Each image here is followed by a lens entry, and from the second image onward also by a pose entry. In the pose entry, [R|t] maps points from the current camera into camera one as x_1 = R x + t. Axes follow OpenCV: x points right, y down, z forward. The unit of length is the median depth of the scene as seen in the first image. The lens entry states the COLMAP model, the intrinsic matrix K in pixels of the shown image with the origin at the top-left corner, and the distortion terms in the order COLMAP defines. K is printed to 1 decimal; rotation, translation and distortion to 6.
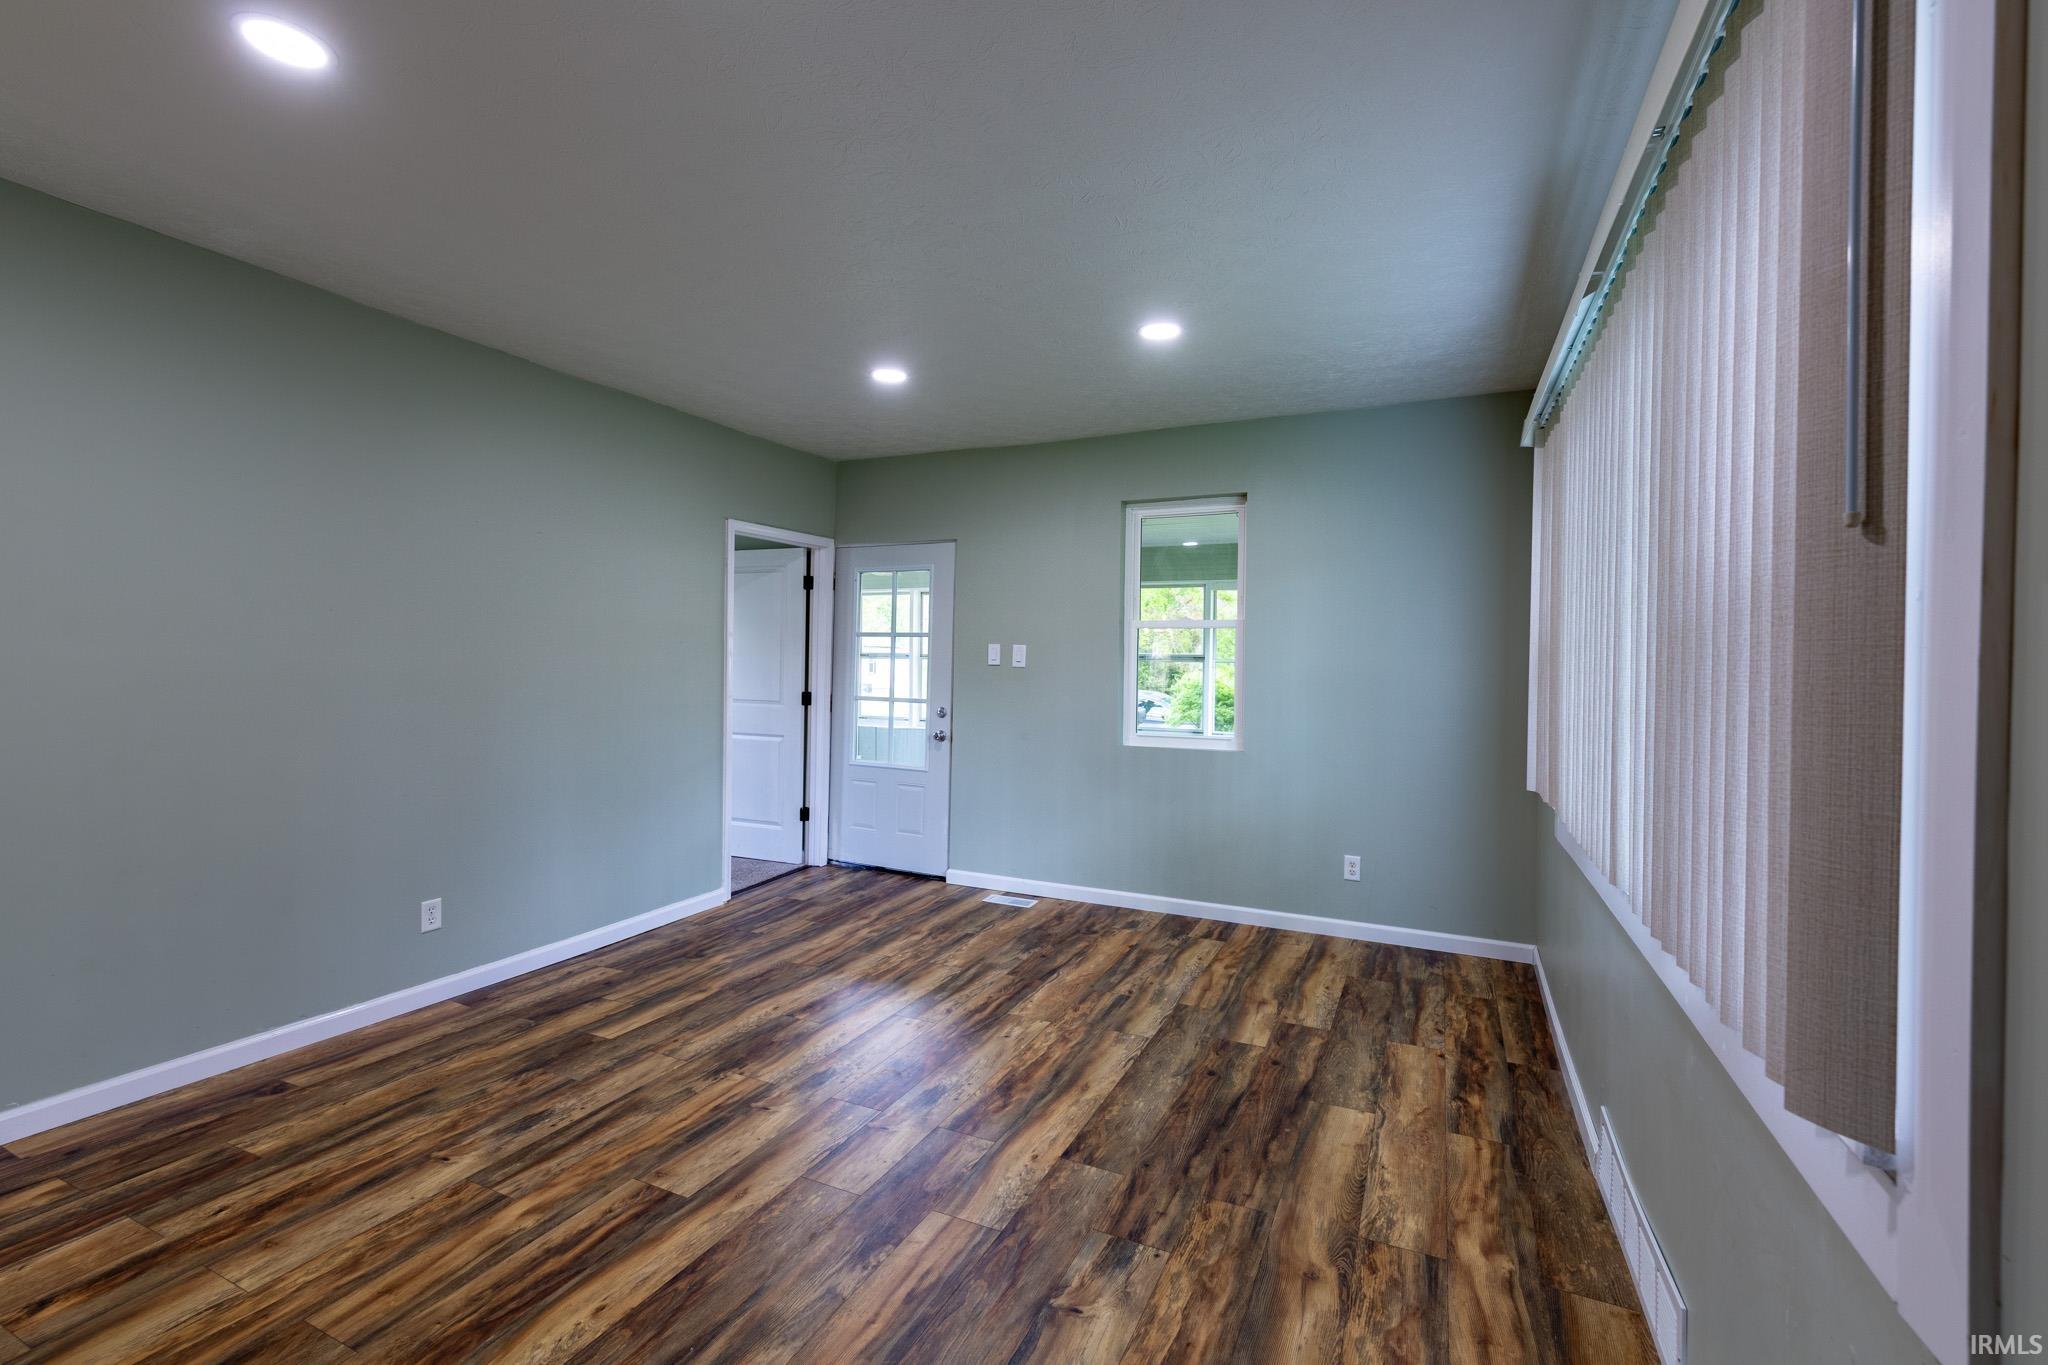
lens RADIAL K [[893.6, 0, 1025.4], [0, 893.6, 667.1], [0, 0, 1]] dist [0.005627, -0.000036]
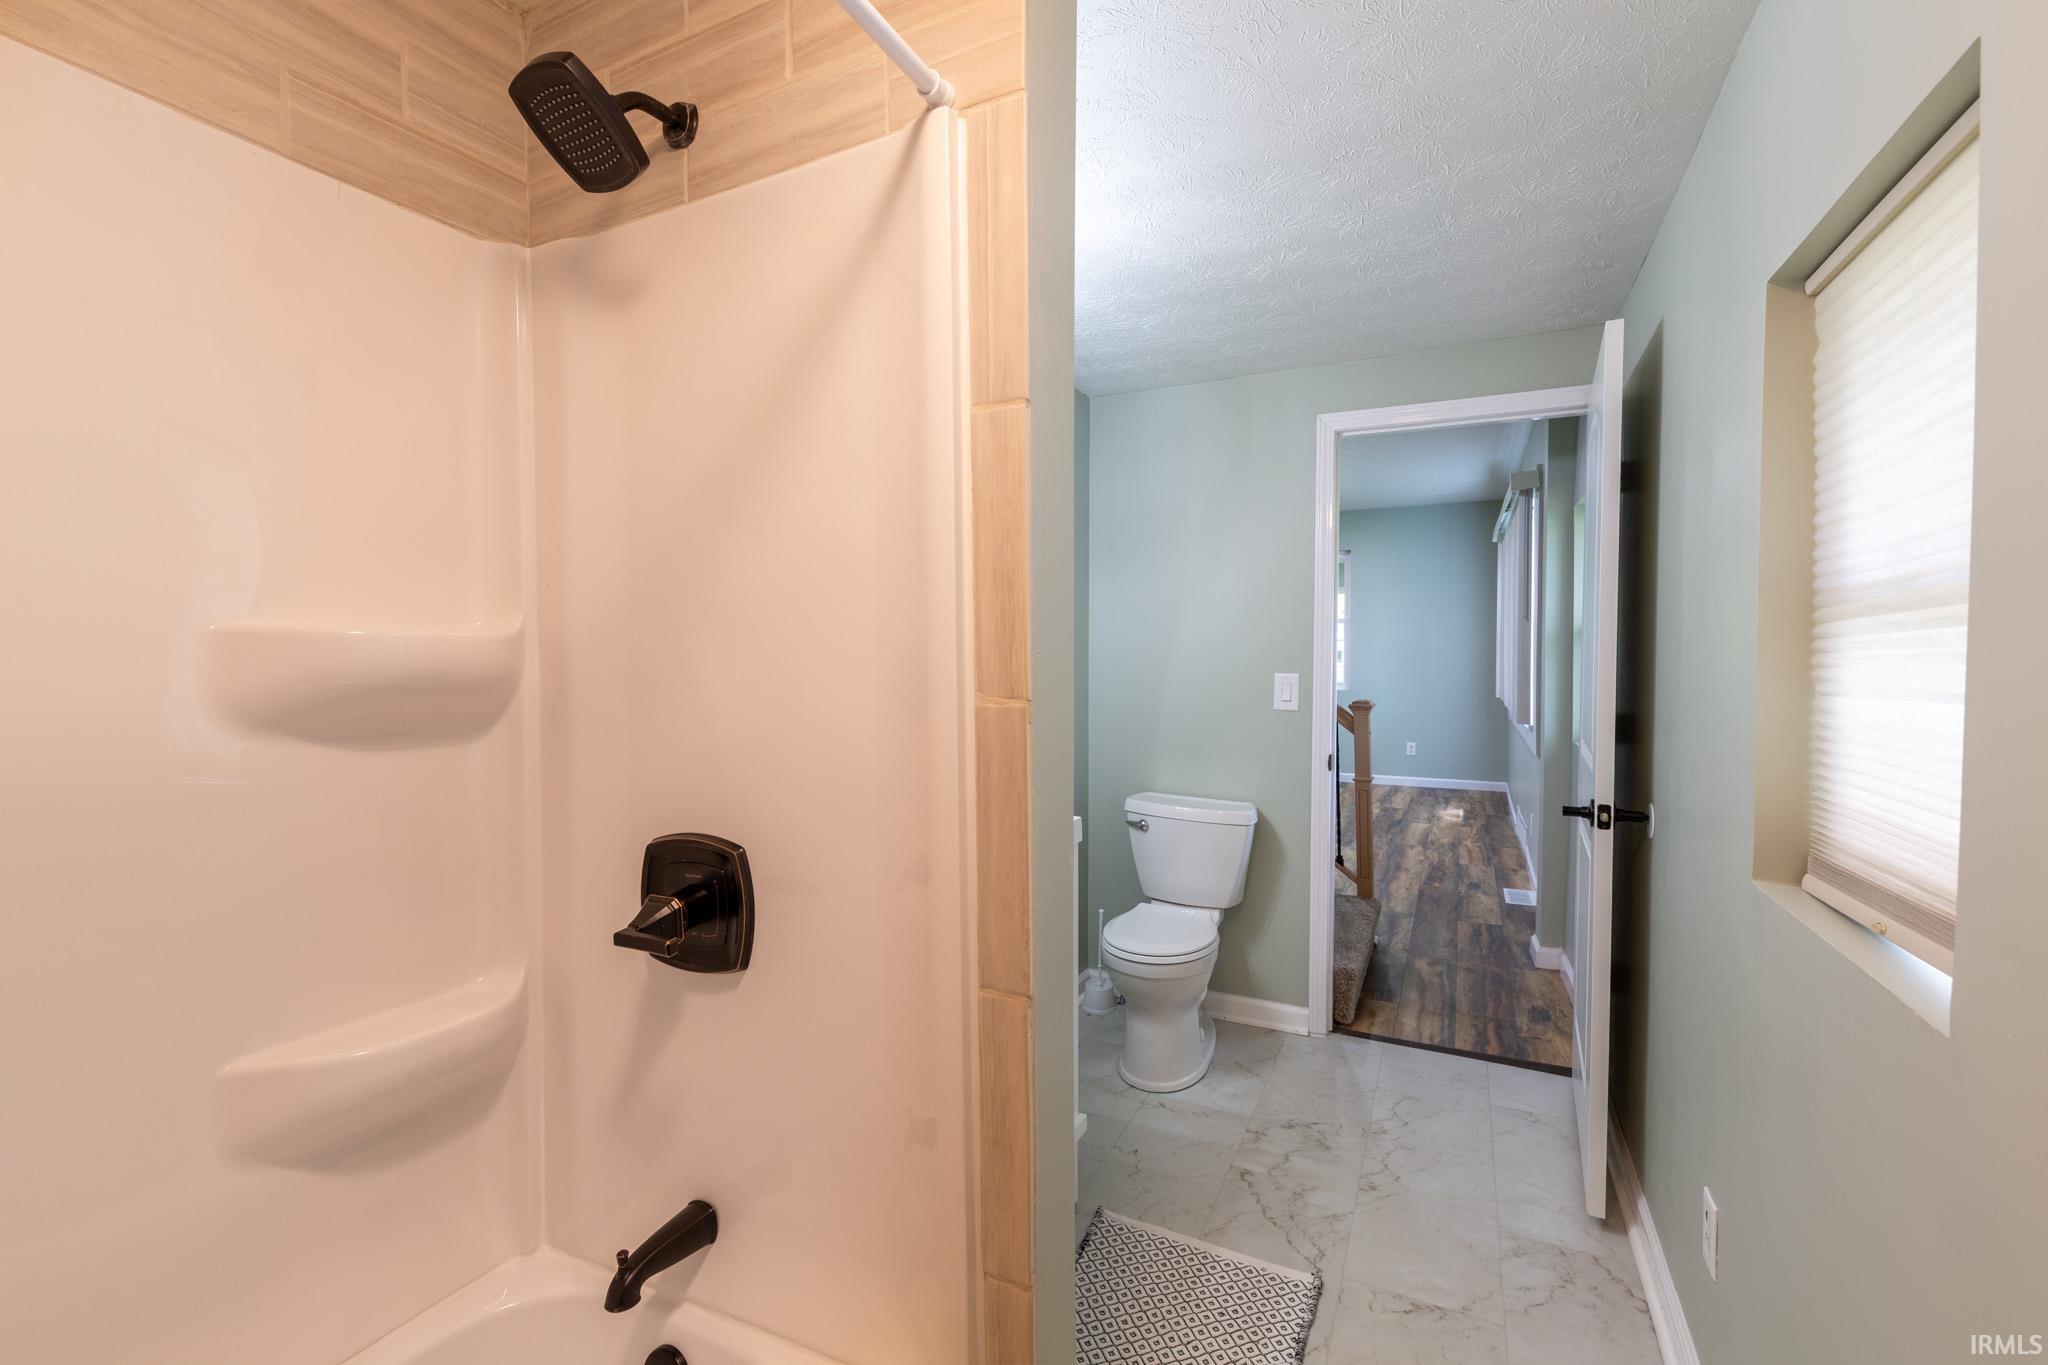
lens RADIAL K [[893.6, 0, 1025.4], [0, 893.6, 667.1], [0, 0, 1]] dist [0.005627, -0.000036]
pose [[0.999659, -0.018115, -0.018801, -0.669874], [0.018495, 0.999624, 0.020233, -0.004551], [0.018427, -0.020574, 0.999619, -1.472569]]
